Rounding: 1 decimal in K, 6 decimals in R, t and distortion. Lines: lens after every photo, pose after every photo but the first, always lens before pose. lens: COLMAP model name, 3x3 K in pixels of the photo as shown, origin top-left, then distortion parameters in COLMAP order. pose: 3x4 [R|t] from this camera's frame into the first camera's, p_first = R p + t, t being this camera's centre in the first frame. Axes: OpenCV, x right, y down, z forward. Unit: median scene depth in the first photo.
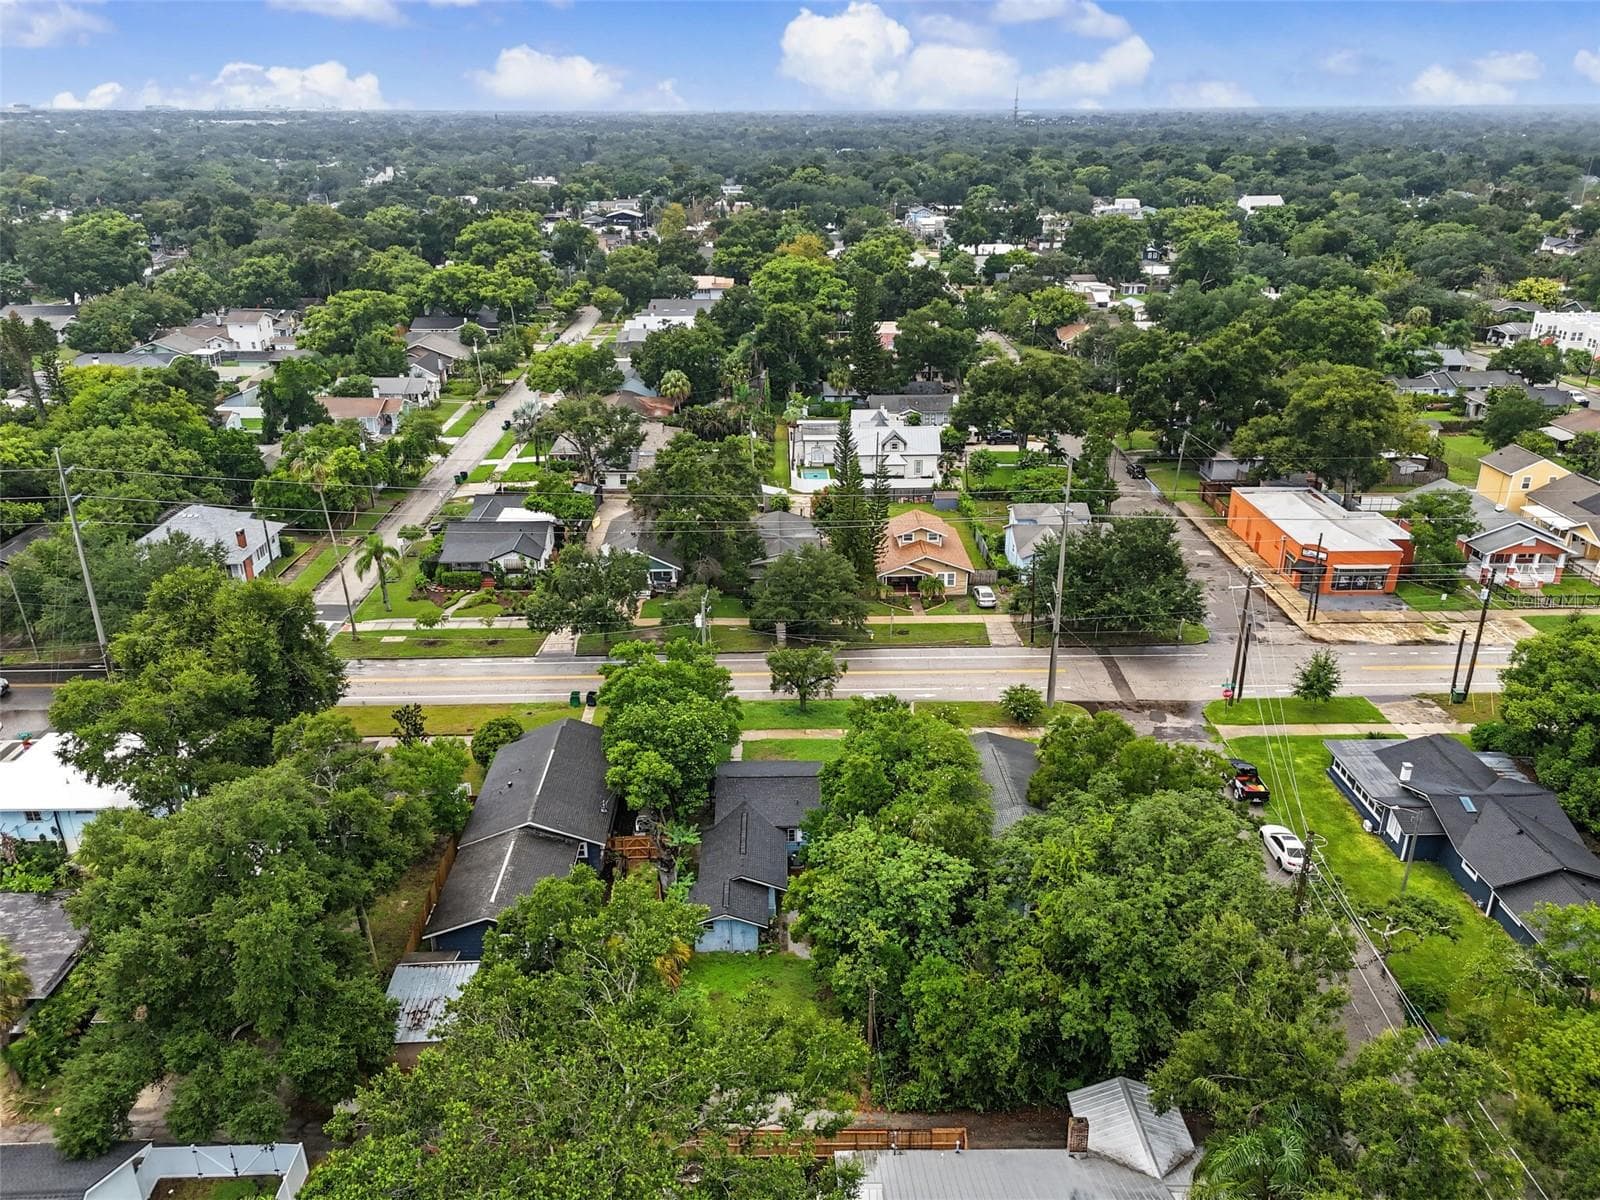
lens RADIAL K [[1206.9, 0, 800.0], [0, 1206.9, 600.0], [0, 0, 1]] dist [0.105644, -0.000249]
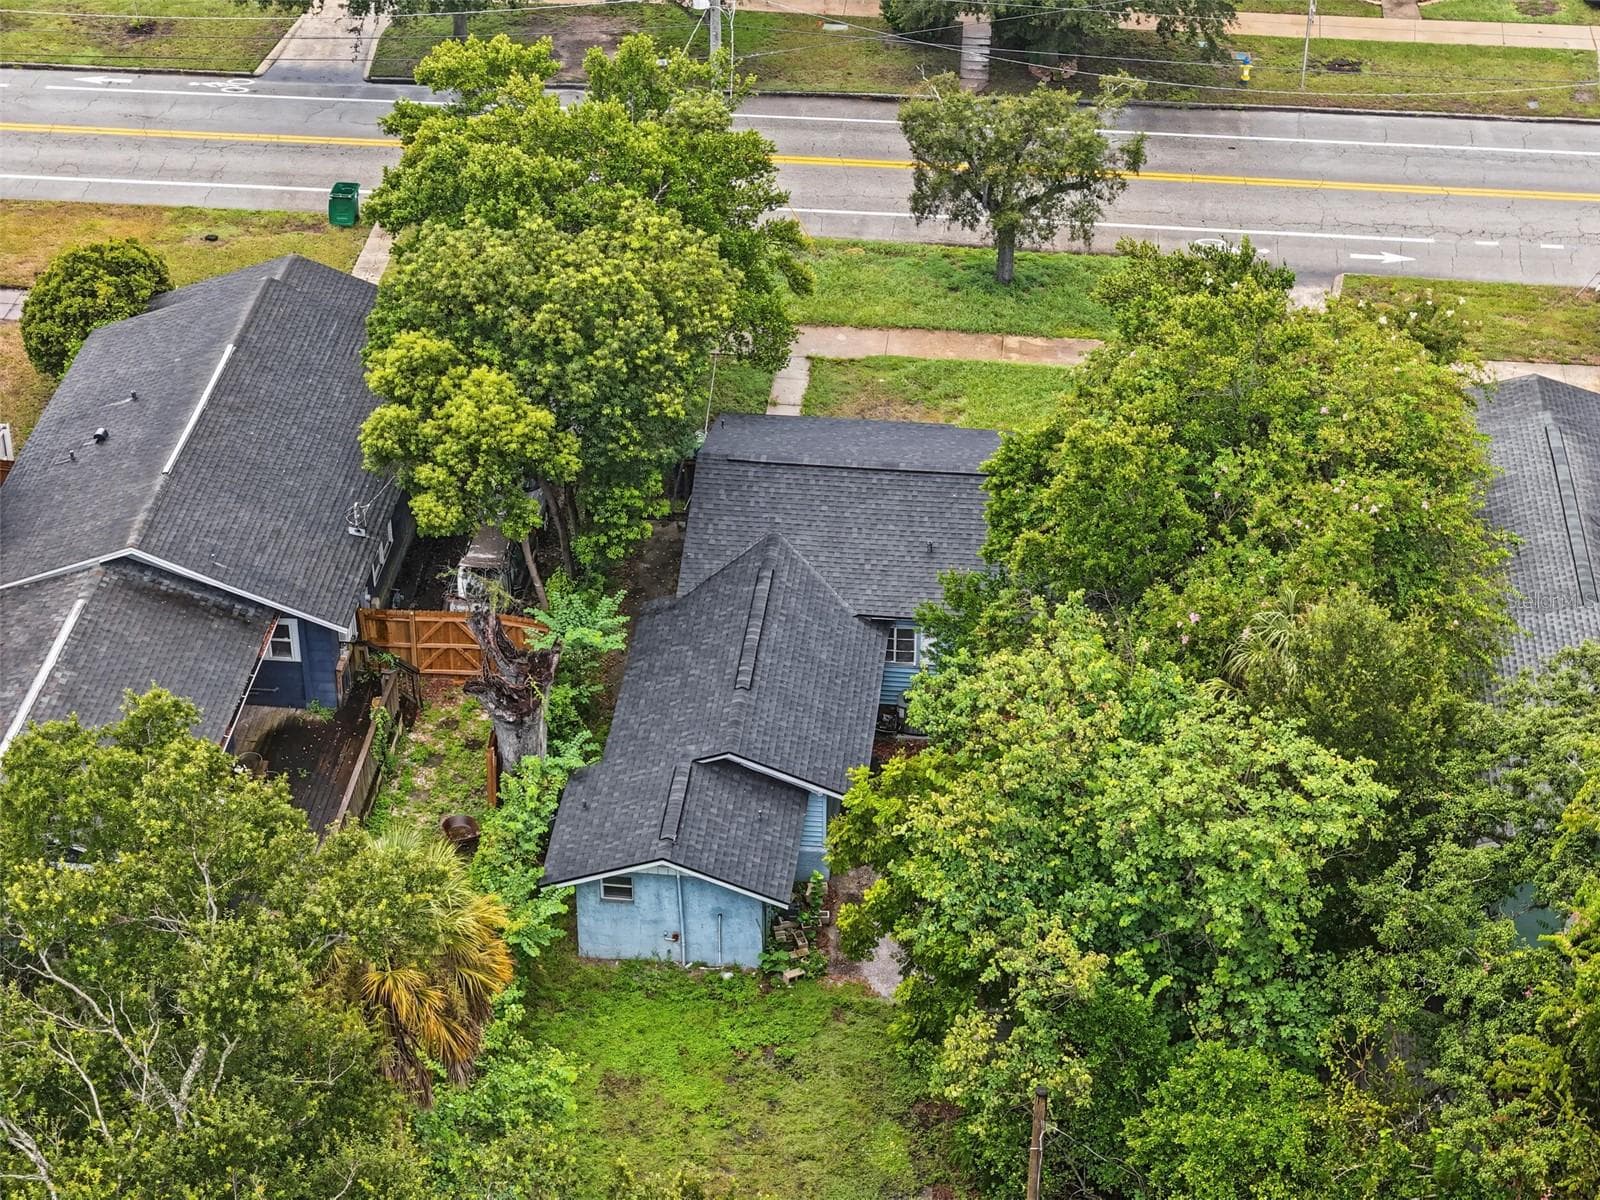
lens RADIAL K [[3282.6, 0, 800.0], [0, 3282.6, 600.0], [0, 0, 1]] dist [-0.165902, 1.562734]
pose [[0.992357, 0.071363, -0.100668, 0.057371], [-0.051364, 0.980661, 0.188852, 0.013156], [0.112198, -0.182238, 0.976832, 0.119320]]
